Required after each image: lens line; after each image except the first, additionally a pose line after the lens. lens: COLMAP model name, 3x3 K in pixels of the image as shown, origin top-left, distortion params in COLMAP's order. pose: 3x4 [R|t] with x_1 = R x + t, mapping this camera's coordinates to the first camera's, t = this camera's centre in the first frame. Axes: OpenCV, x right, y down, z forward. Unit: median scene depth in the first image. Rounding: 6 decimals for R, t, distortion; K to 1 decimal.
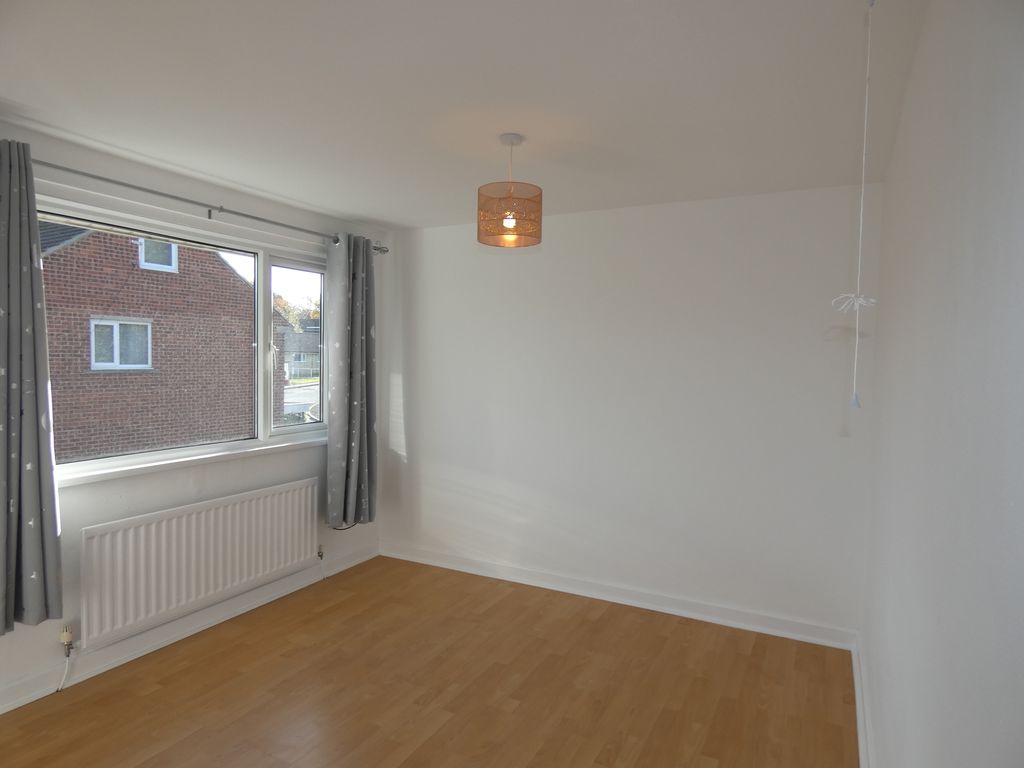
lens RADIAL K [[614.5, 0, 517.6], [0, 614.5, 380.4], [0, 0, 1]] dist [-0.002324, 0.000110]
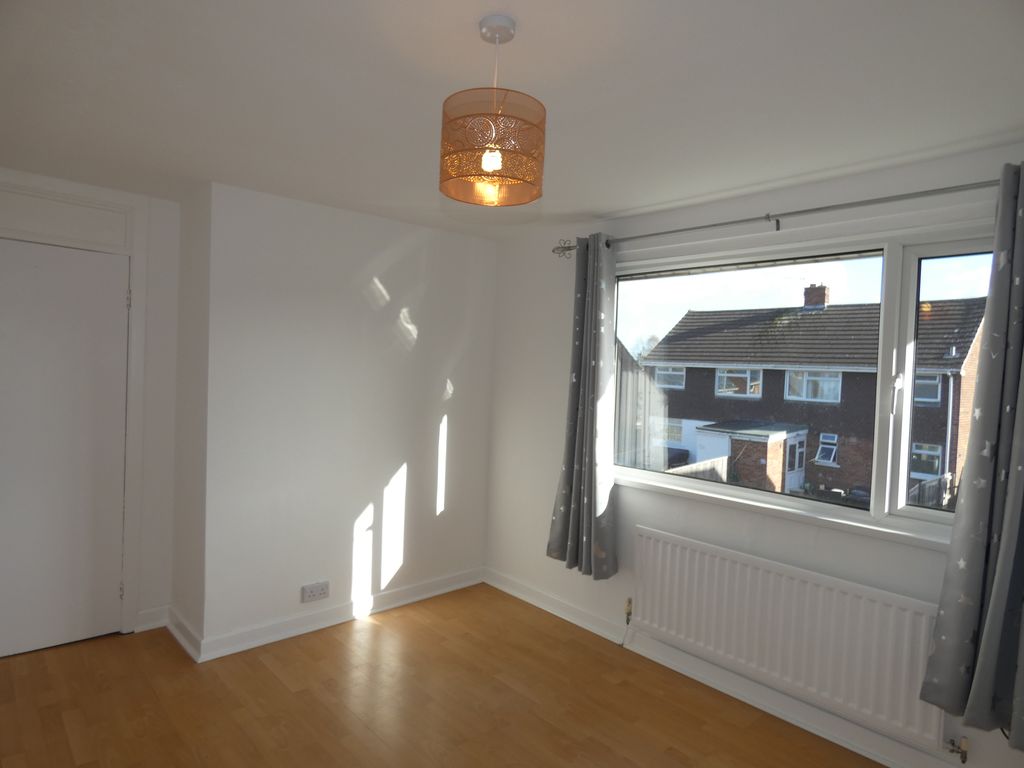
lens RADIAL K [[614.5, 0, 517.6], [0, 614.5, 380.4], [0, 0, 1]] dist [-0.002324, 0.000110]
pose [[-0.348545, -0.011893, -0.937216, 0.477083], [-0.082249, 0.996450, 0.017944, -0.043099], [0.933676, 0.083339, -0.348286, 1.080545]]
